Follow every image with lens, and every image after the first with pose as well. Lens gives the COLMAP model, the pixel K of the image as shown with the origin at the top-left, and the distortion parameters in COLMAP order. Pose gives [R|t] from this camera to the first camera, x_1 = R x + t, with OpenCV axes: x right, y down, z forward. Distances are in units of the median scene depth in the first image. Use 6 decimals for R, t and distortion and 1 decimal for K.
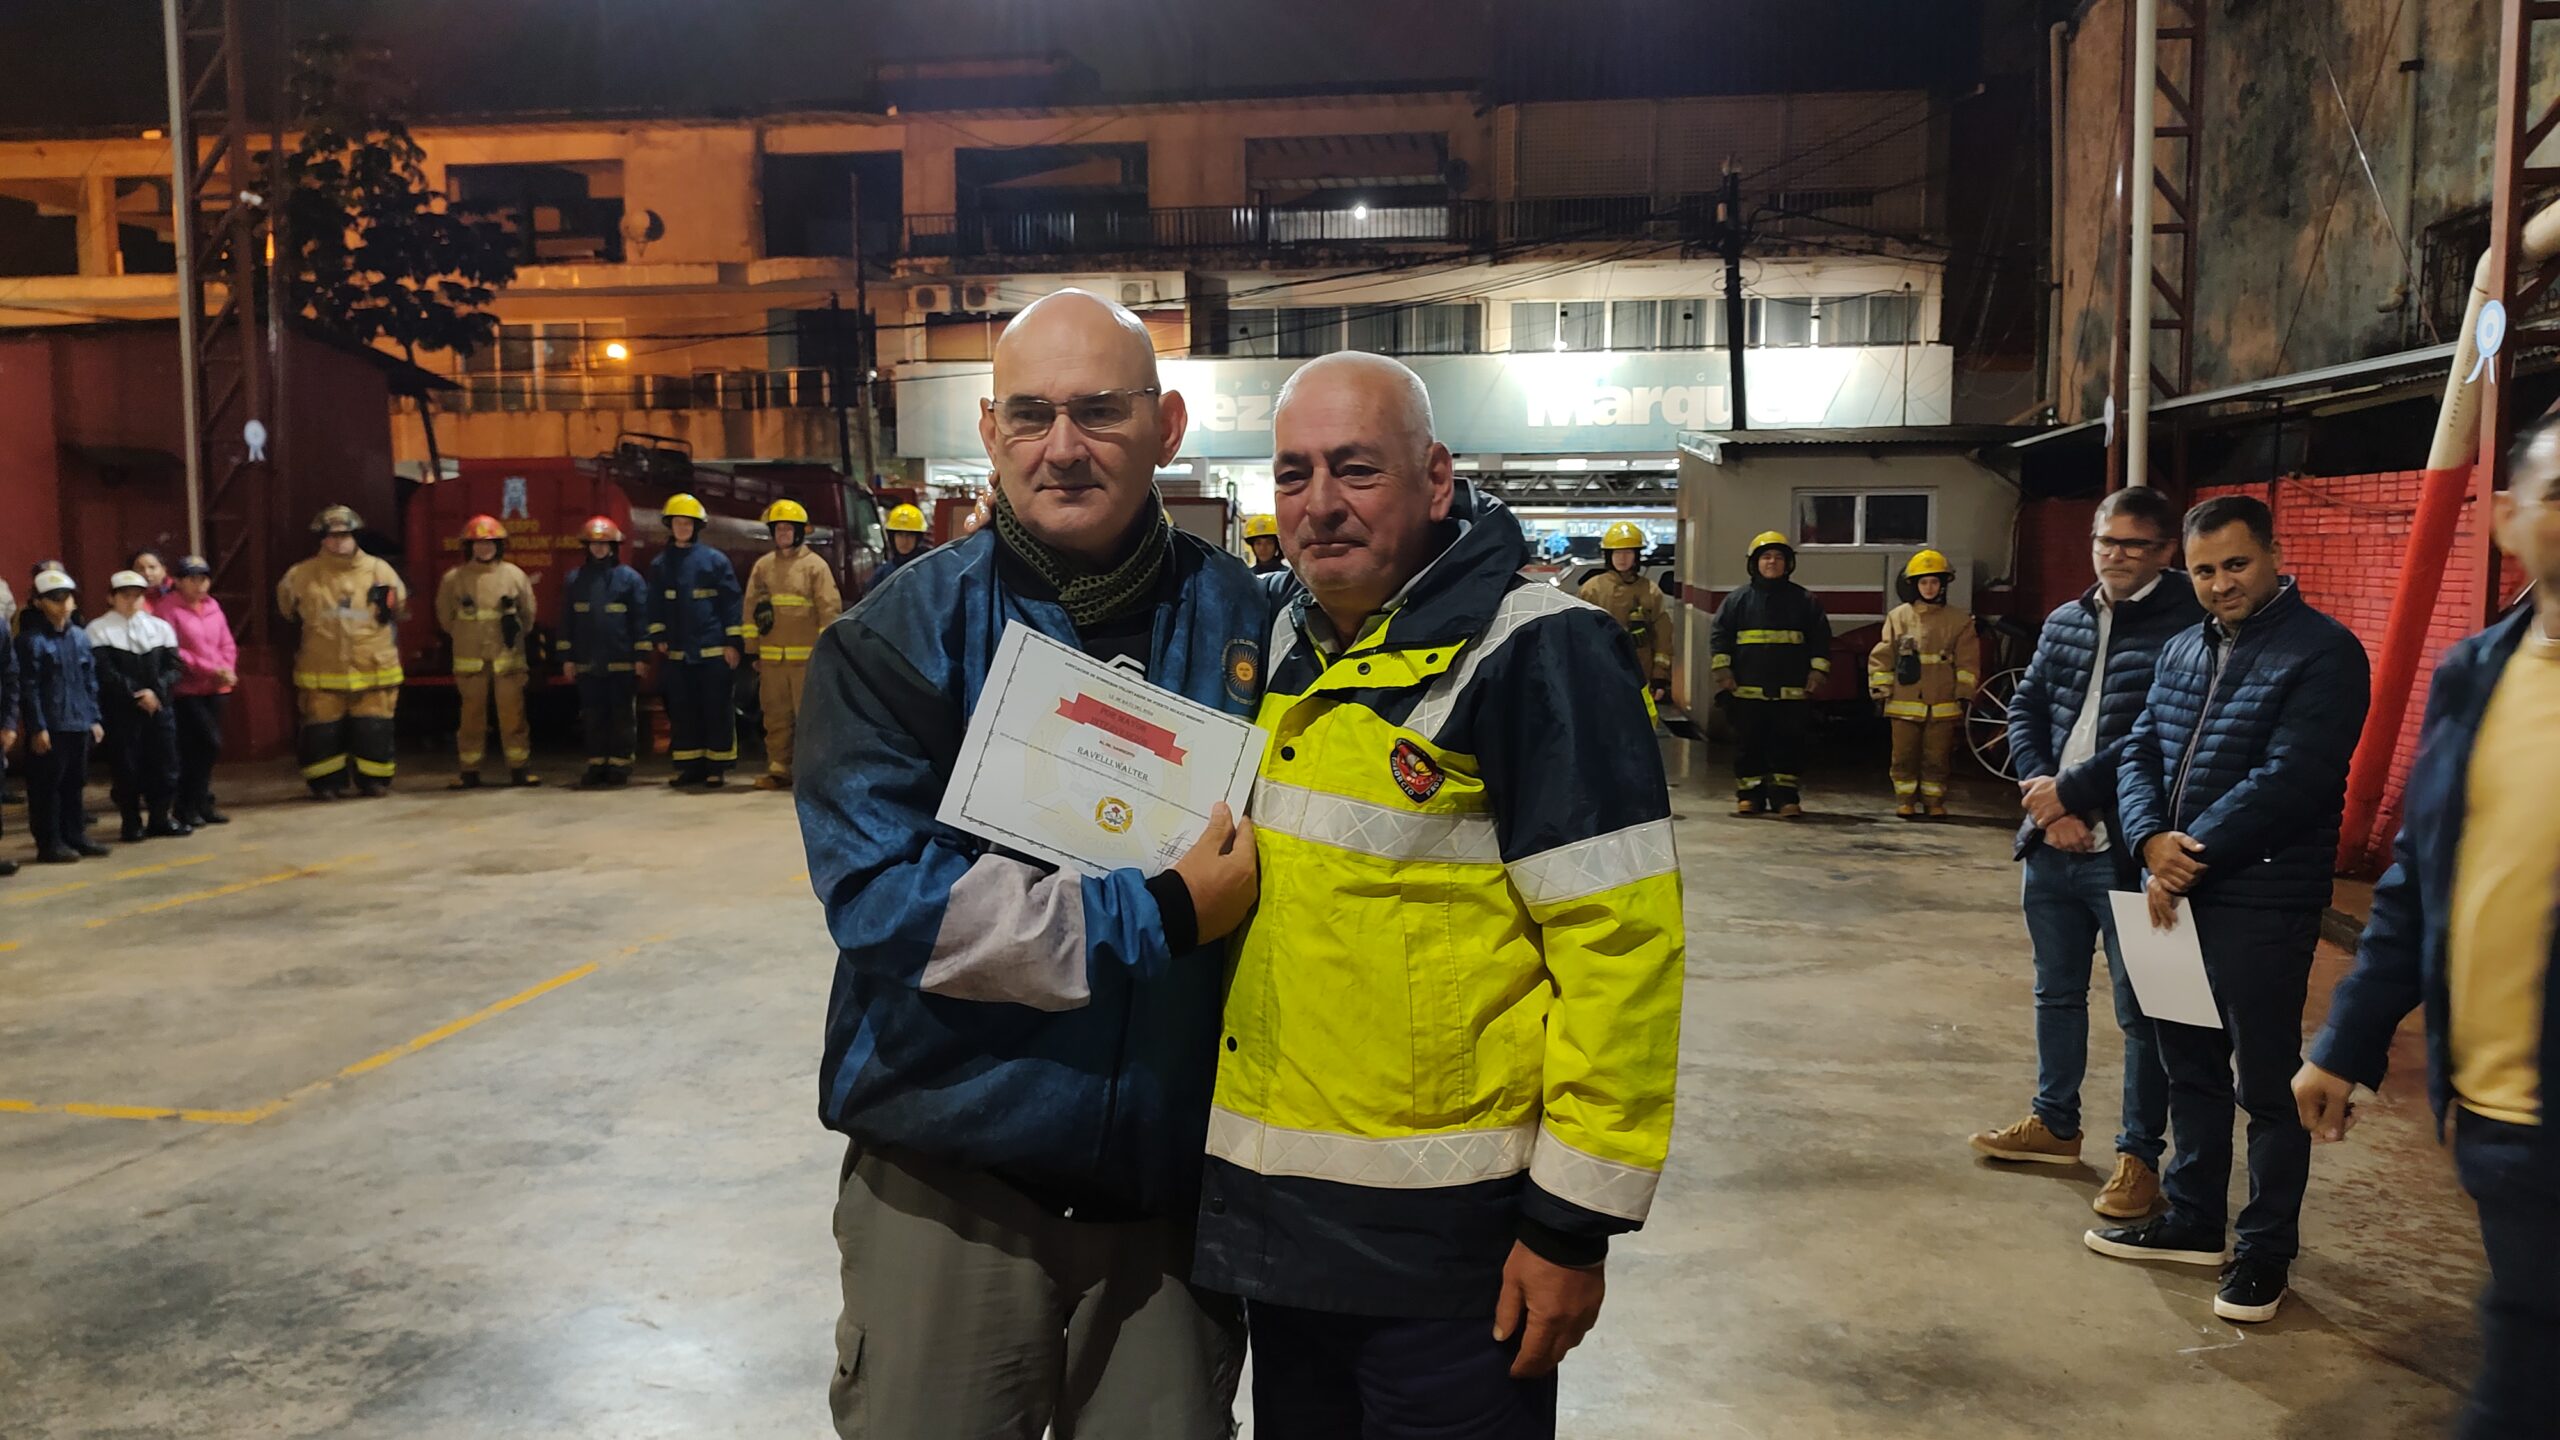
lens RADIAL K [[1856.4, 0, 1318.8], [0, 1856.4, 718.0], [0, 0, 1]] dist [0.046960, -0.044529]
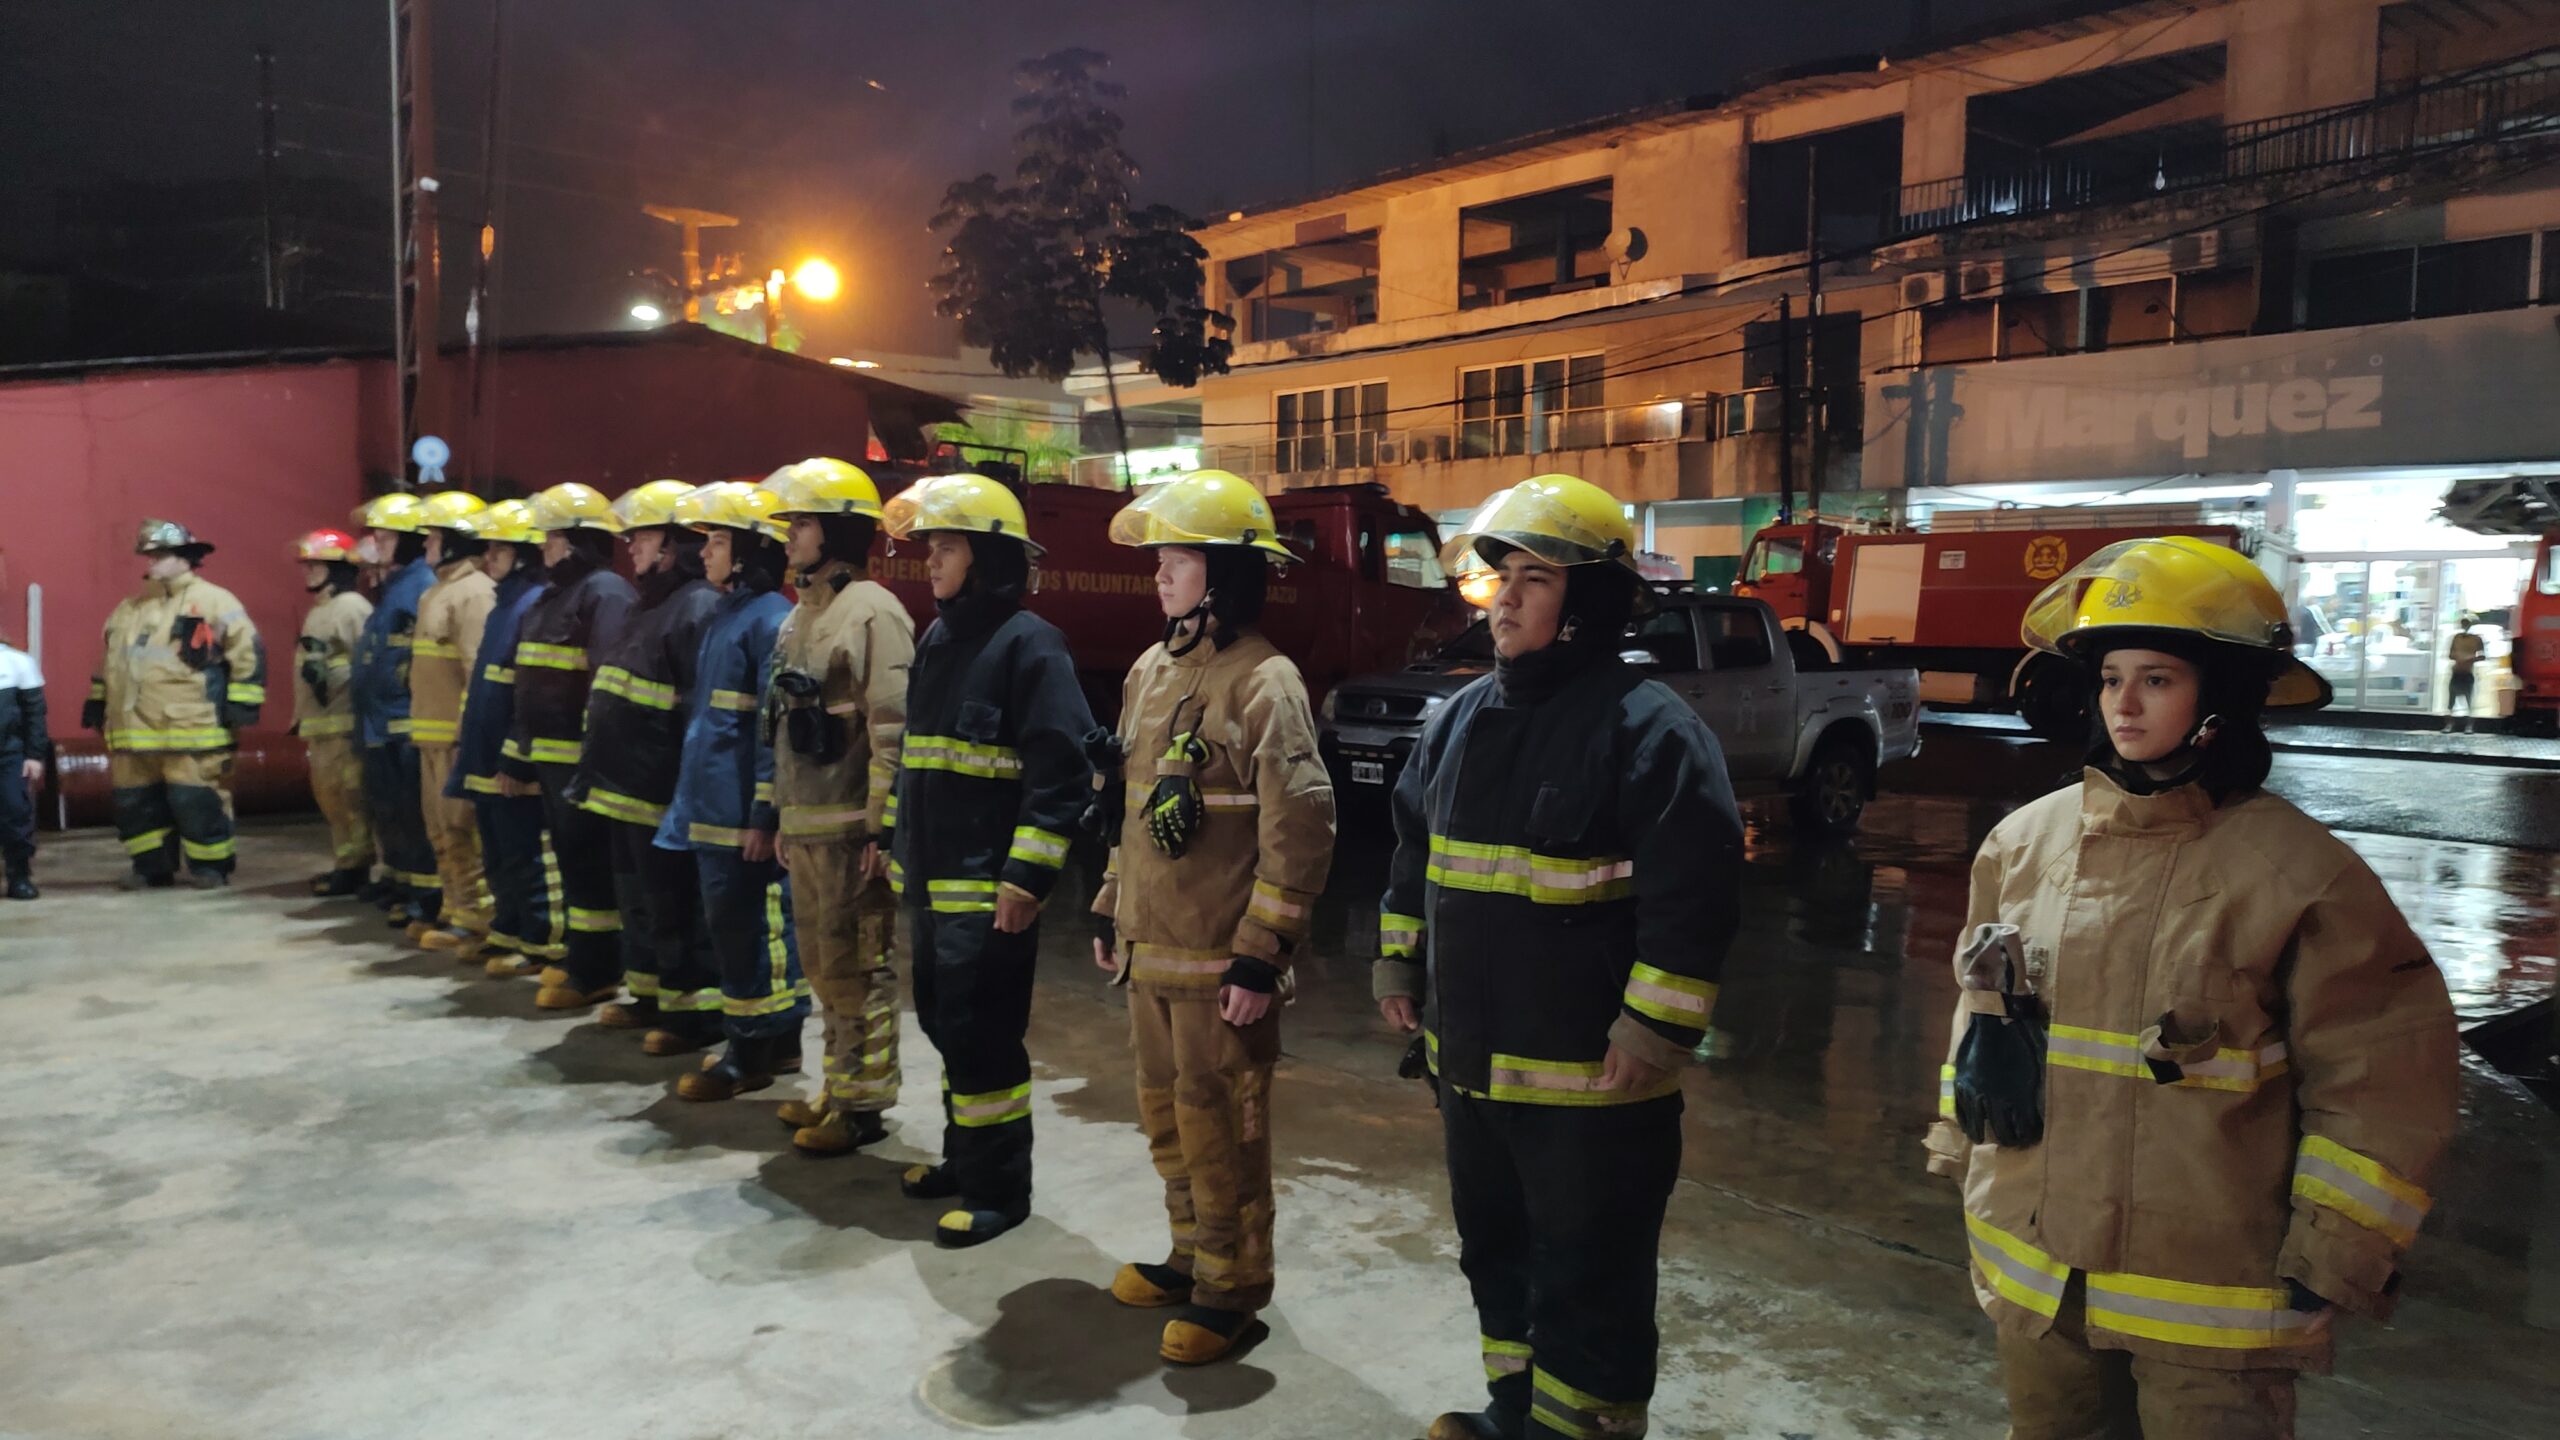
lens RADIAL K [[1856.4, 0, 1318.8], [0, 1856.4, 718.0], [0, 0, 1]] dist [0.046960, -0.044529]
pose [[0.765195, 0.046591, -0.642111, 0.118251], [-0.068211, 0.997631, -0.008898, -0.018281], [0.640175, 0.050608, 0.766560, 0.236258]]
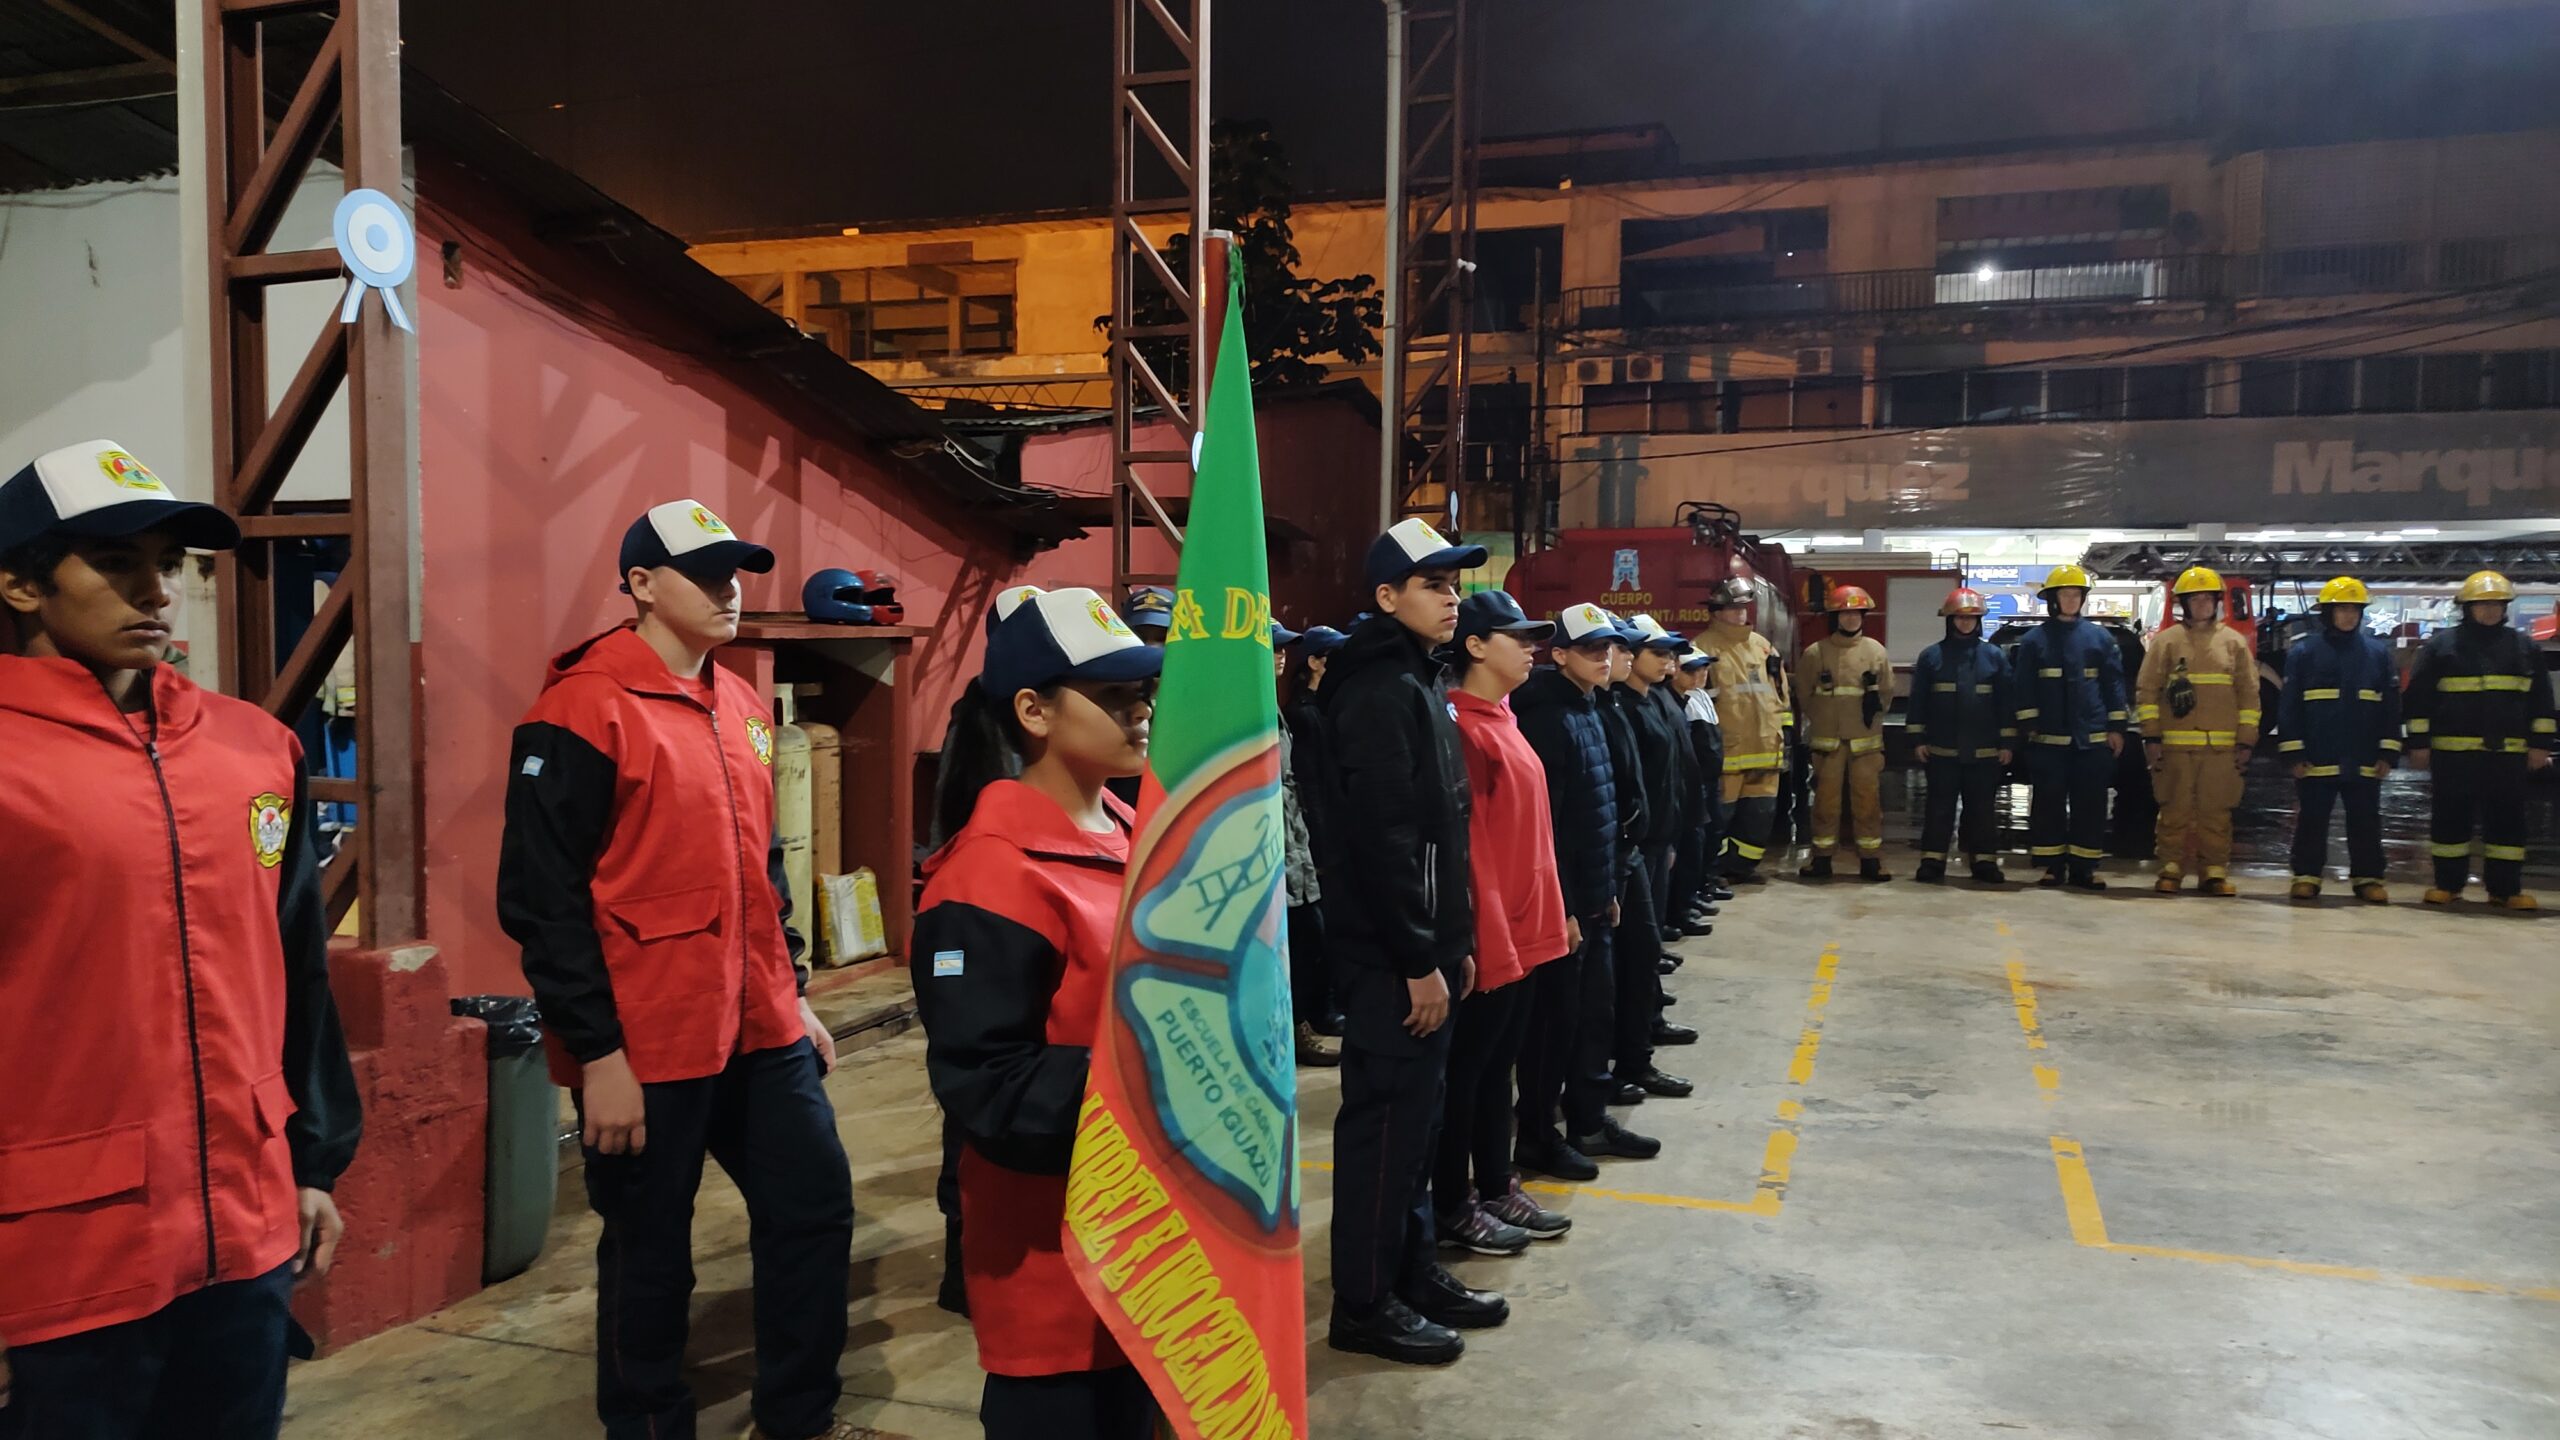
lens RADIAL K [[1856.4, 0, 1318.8], [0, 1856.4, 718.0], [0, 0, 1]] dist [0.046960, -0.044529]
pose [[0.987049, 0.014511, -0.159758, -0.195389], [-0.021160, 0.998976, -0.040000, 0.000281], [0.159014, 0.042863, 0.986345, 0.014878]]
